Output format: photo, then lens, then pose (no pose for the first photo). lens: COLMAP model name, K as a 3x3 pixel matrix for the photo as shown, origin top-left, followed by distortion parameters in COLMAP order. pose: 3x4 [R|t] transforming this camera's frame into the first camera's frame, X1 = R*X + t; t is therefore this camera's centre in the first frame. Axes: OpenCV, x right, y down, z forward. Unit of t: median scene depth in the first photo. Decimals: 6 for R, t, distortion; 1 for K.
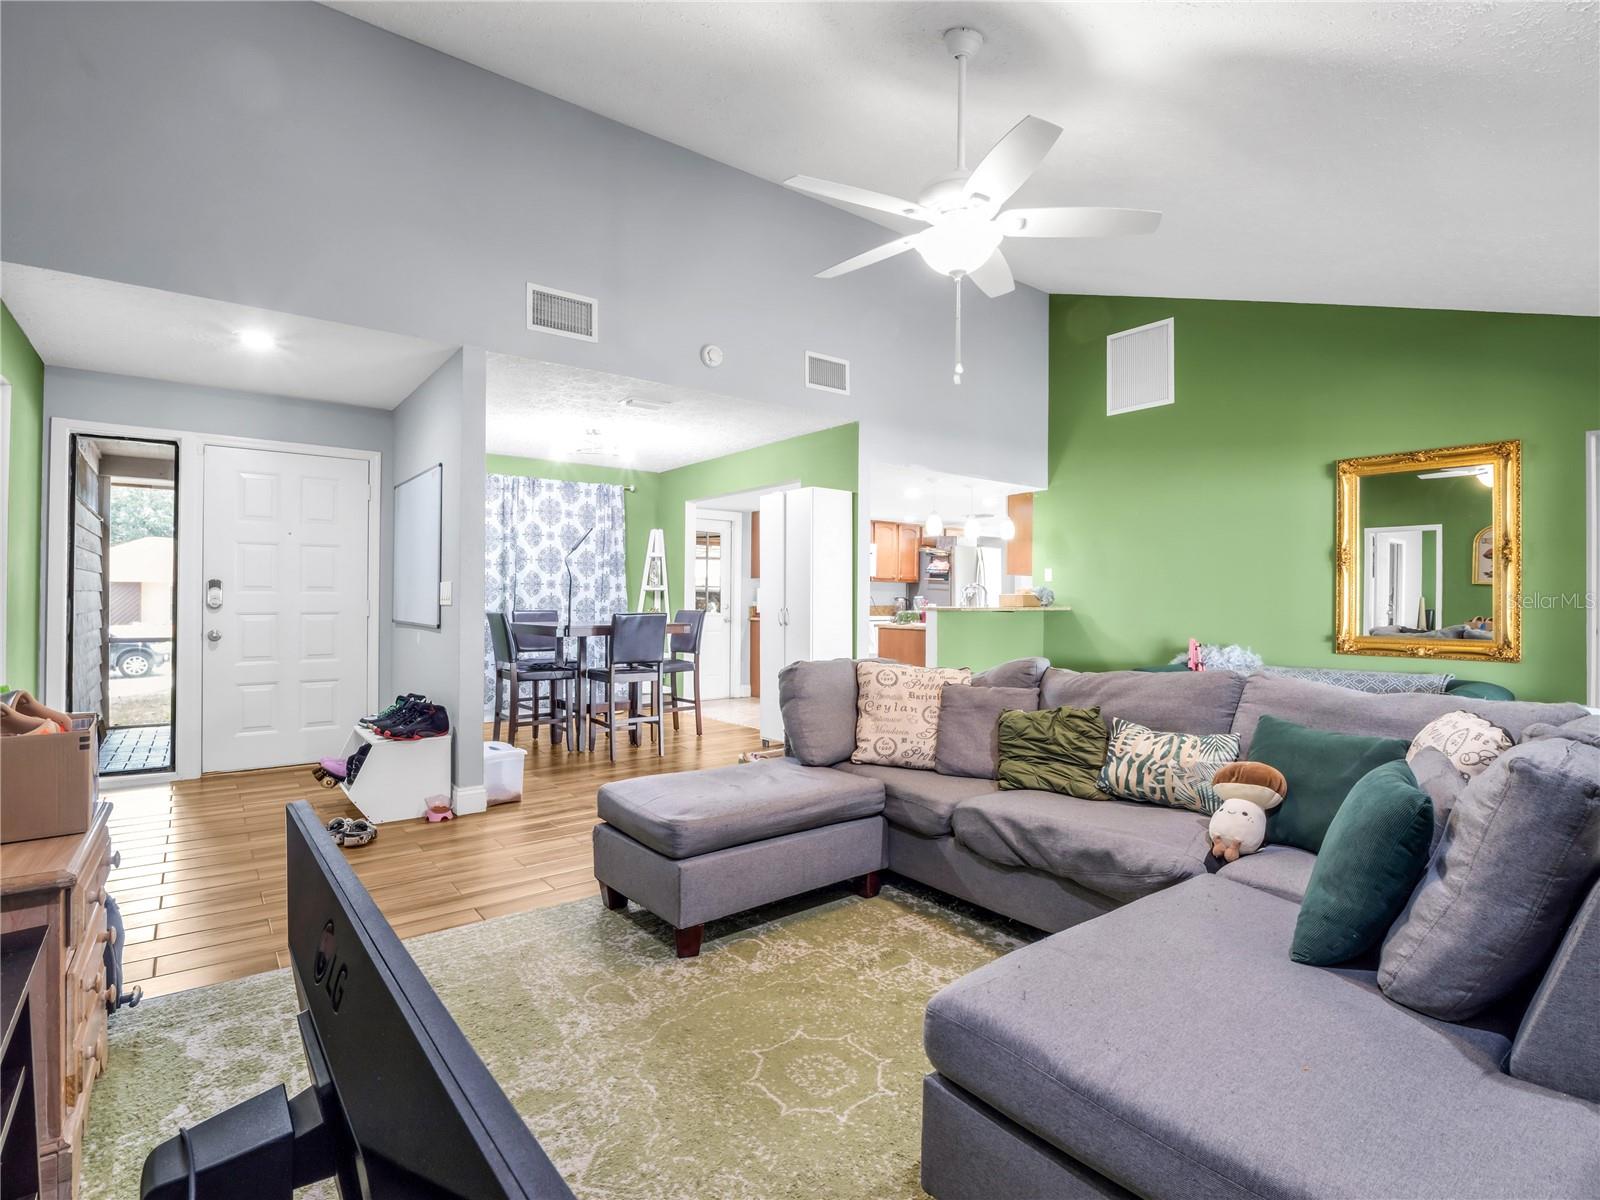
lens RADIAL K [[793.9, 0, 793.1], [0, 793.9, 597.4], [0, 0, 1]] dist [-0.006102, -0.000464]
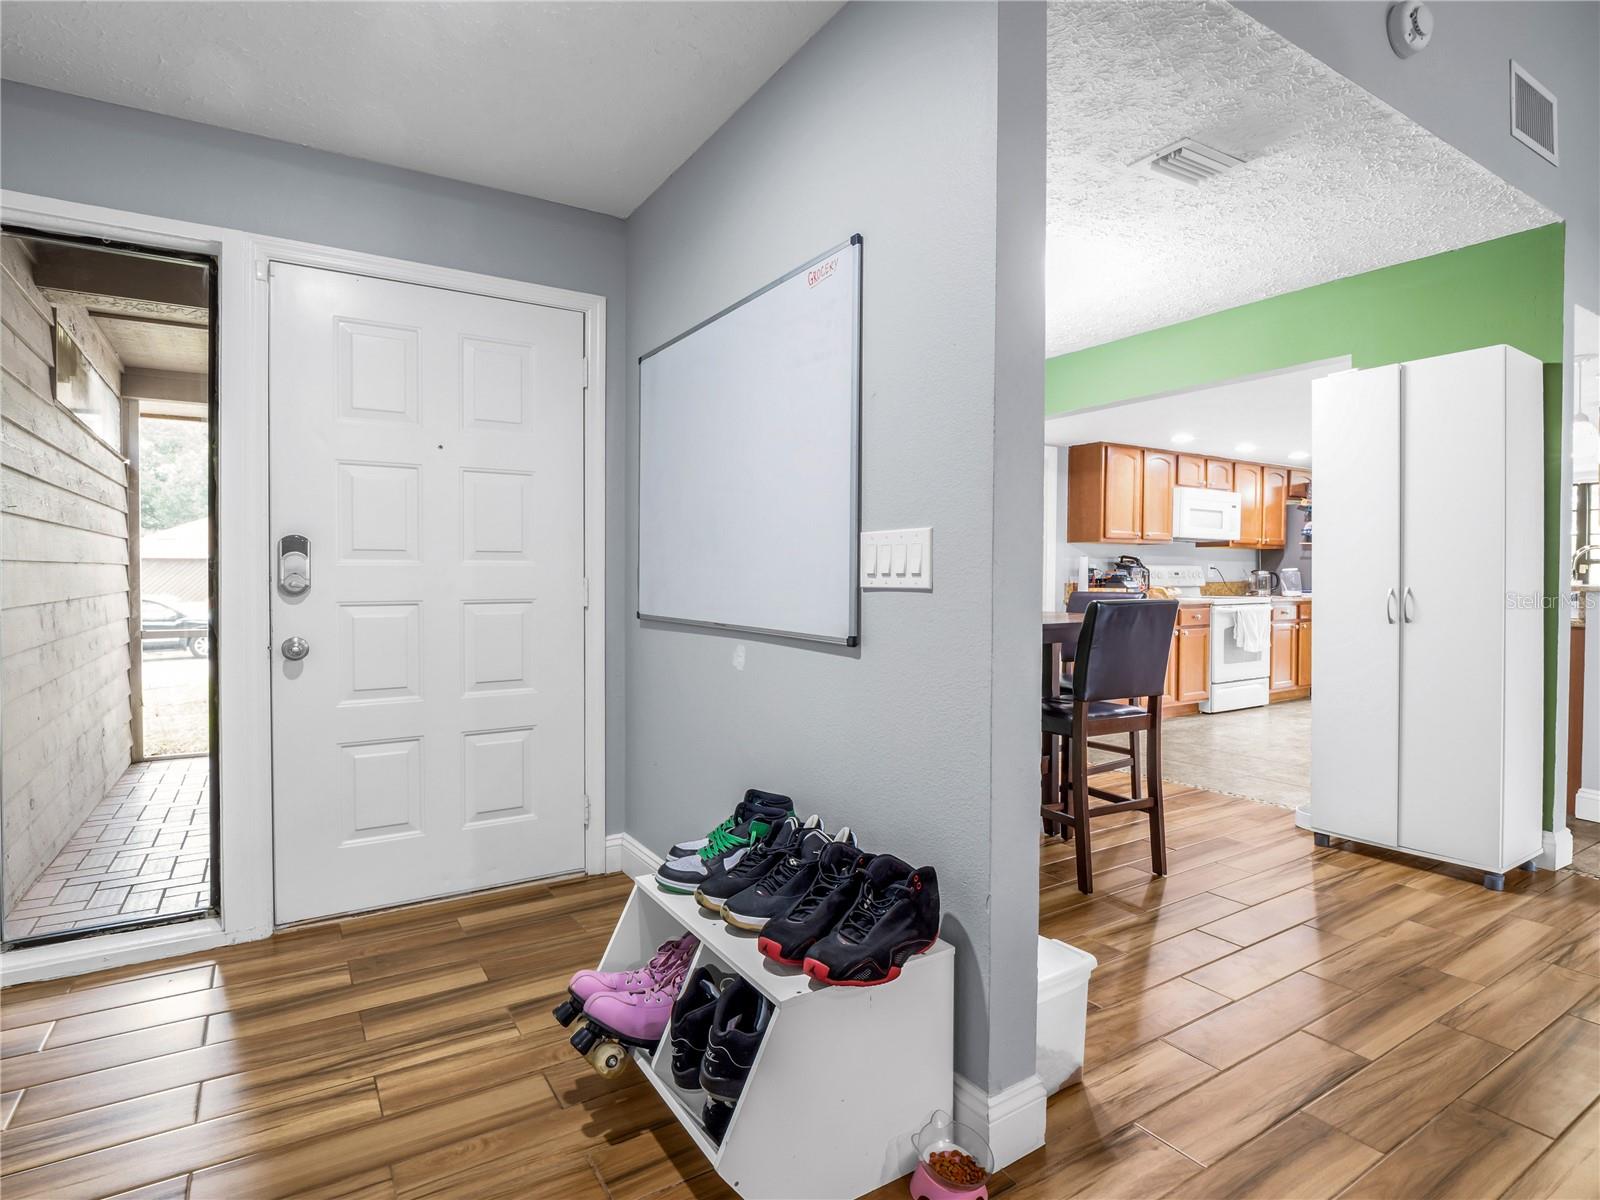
lens RADIAL K [[748.1, 0, 834.8], [0, 748.1, 582.8], [0, 0, 1]] dist [-0.004630, -0.001510]
pose [[0.999986, -0.004587, 0.002740, -0.383516], [0.004553, 0.999912, 0.012447, 0.002377], [-0.002797, -0.012434, 0.999919, 0.517447]]
